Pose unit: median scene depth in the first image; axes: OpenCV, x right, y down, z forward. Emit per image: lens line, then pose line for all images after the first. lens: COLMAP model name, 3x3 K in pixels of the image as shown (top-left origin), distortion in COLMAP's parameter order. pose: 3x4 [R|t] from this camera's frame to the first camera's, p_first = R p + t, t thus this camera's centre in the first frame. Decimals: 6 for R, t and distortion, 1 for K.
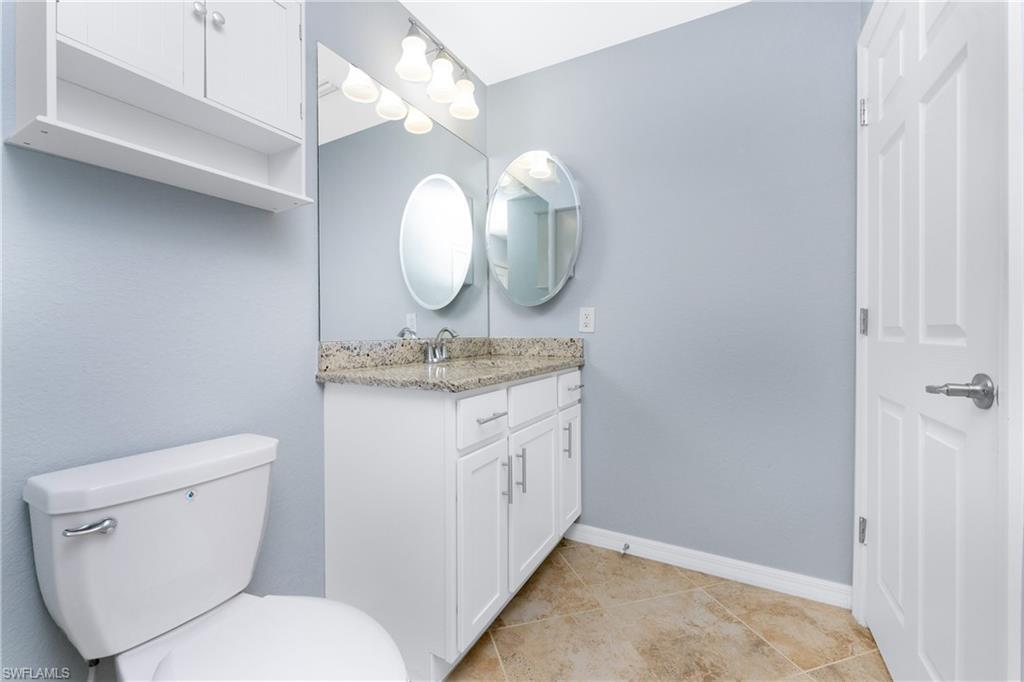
lens RADIAL K [[412.3, 0, 510.6], [0, 412.3, 342.5], [0, 0, 1]] dist [0.003466, 0.000214]
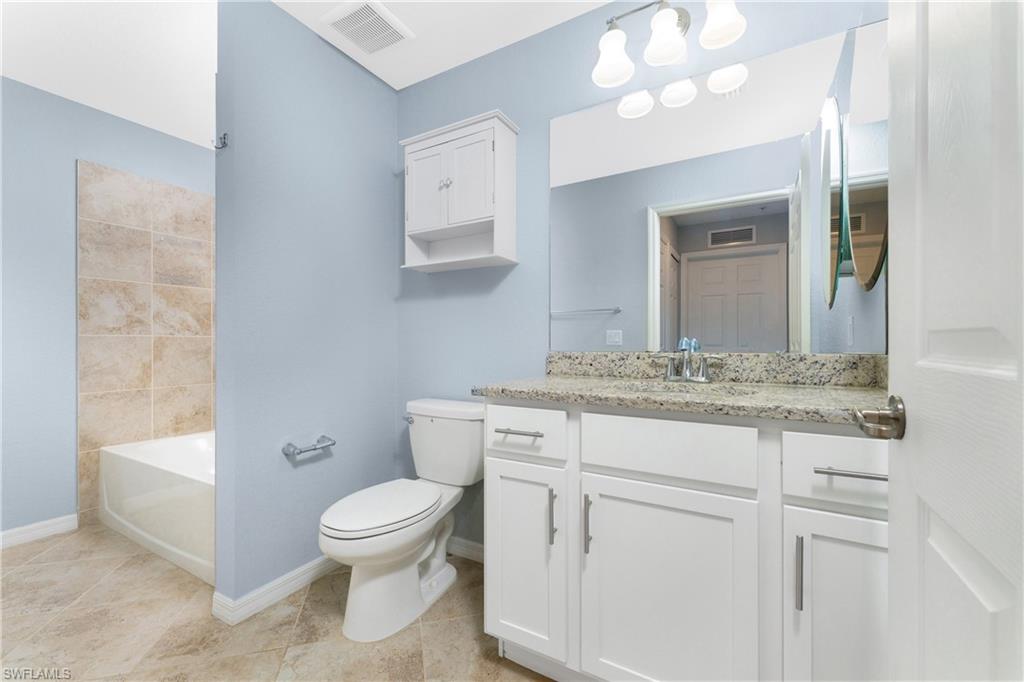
lens RADIAL K [[412.3, 0, 510.6], [0, 412.3, 342.5], [0, 0, 1]] dist [0.003466, 0.000214]
pose [[-0.007177, -0.000064, -0.999974, 0.753571], [-0.028091, 0.999605, 0.000138, -0.022609], [0.999580, 0.028091, -0.007175, 0.807172]]
